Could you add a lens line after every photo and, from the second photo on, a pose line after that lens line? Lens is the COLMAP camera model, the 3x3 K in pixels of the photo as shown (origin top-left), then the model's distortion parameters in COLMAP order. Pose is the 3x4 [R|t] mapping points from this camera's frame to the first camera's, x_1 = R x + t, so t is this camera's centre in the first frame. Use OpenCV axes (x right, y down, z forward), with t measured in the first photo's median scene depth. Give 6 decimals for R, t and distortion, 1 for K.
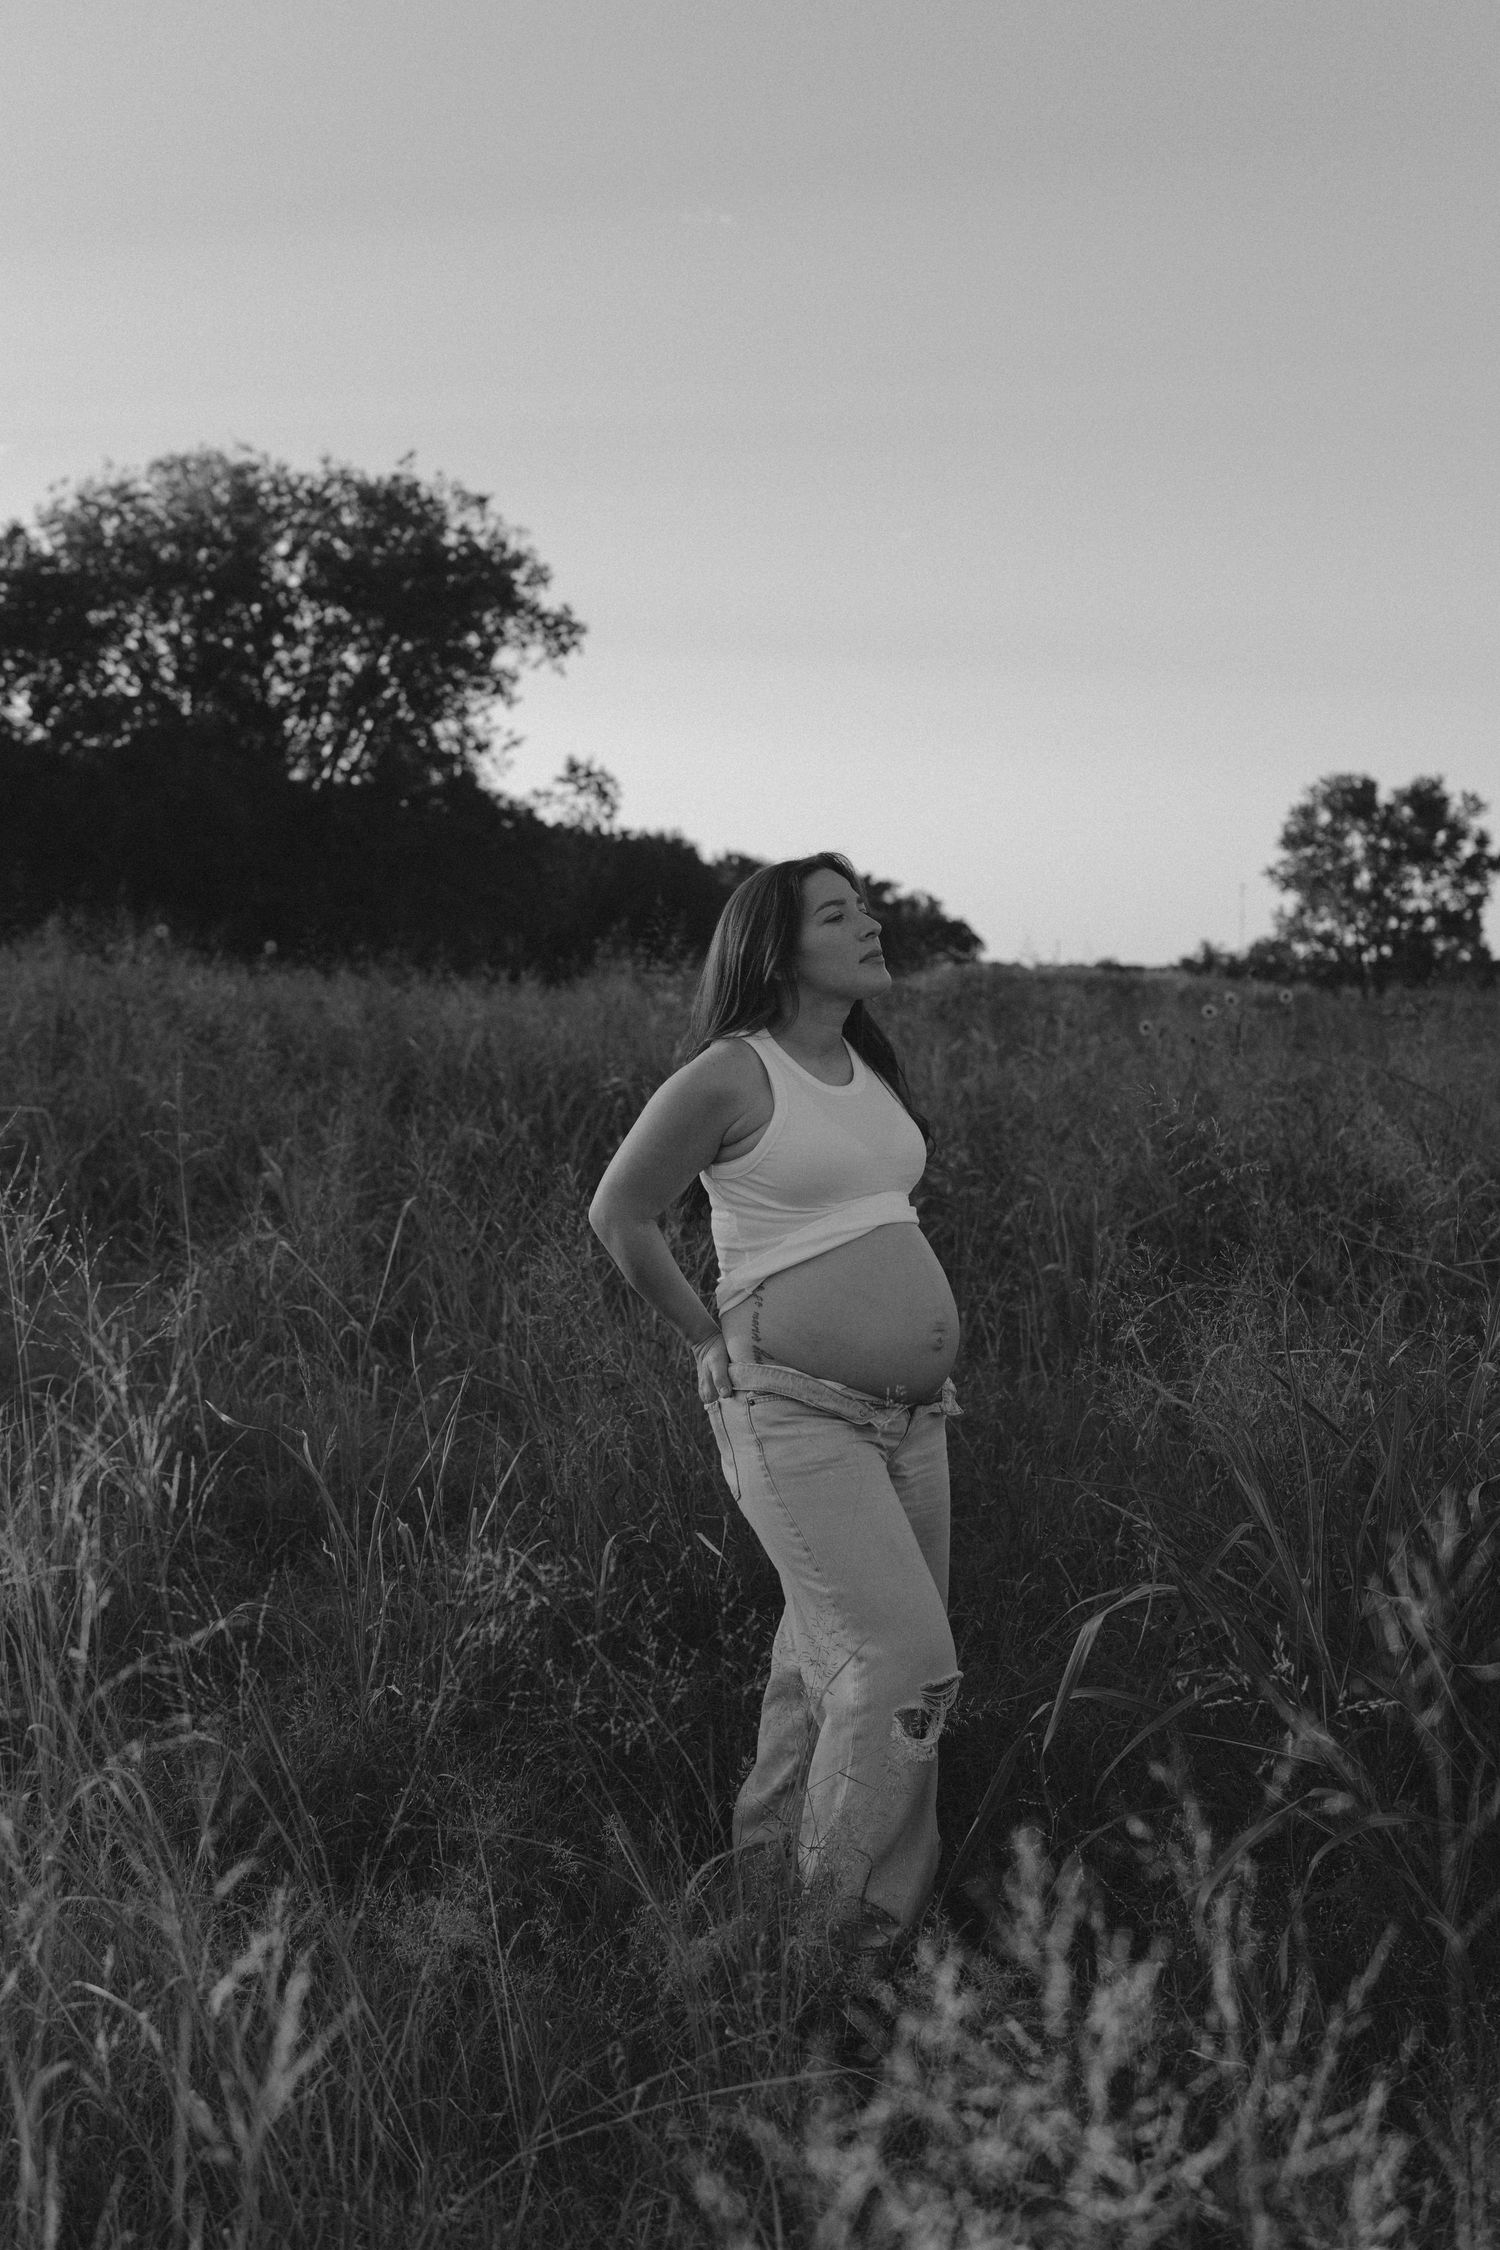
lens RADIAL K [[2121.6, 0, 743.8], [0, 2121.6, 1125.6], [0, 0, 1]] dist [0.007416, -0.058000]
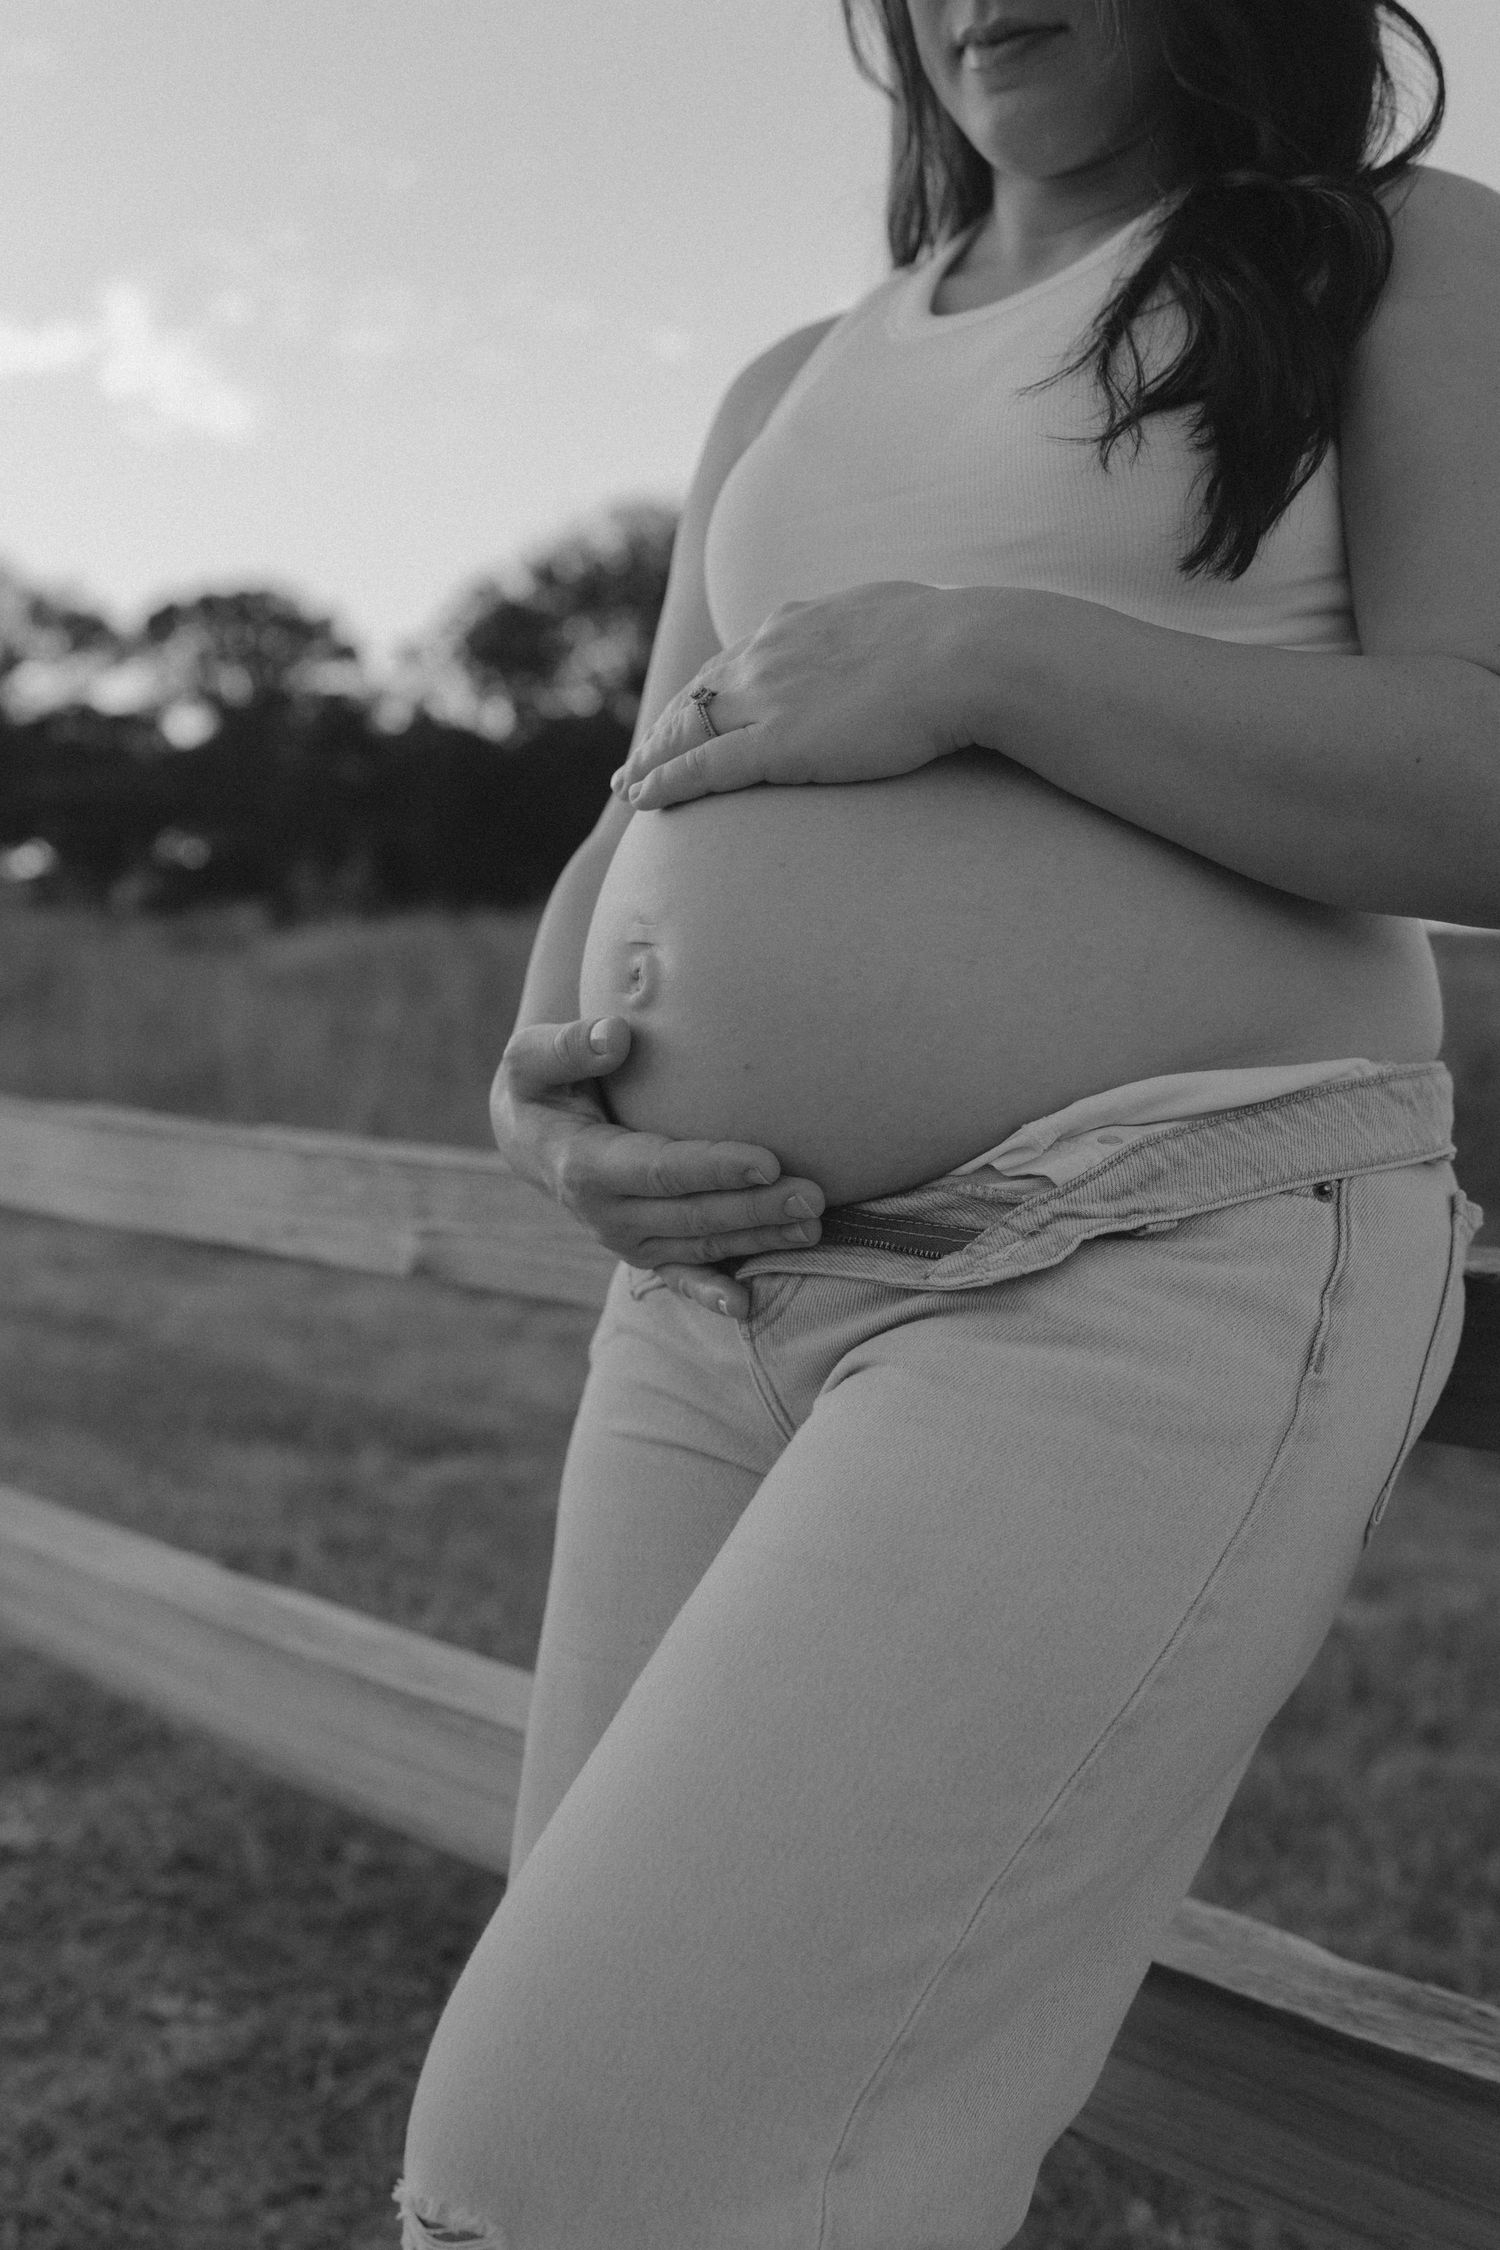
lens RADIAL K [[2129.1, 0, 748.6], [0, 2129.1, 1124.7], [0, 0, 1]] dist [-0.002264, -0.027053]
pose [[0.979637, 0.005154, -0.200712, 0.042245], [-0.002226, 0.999888, 0.014813, 0.014036], [0.200766, -0.014065, 0.979538, -0.156152]]
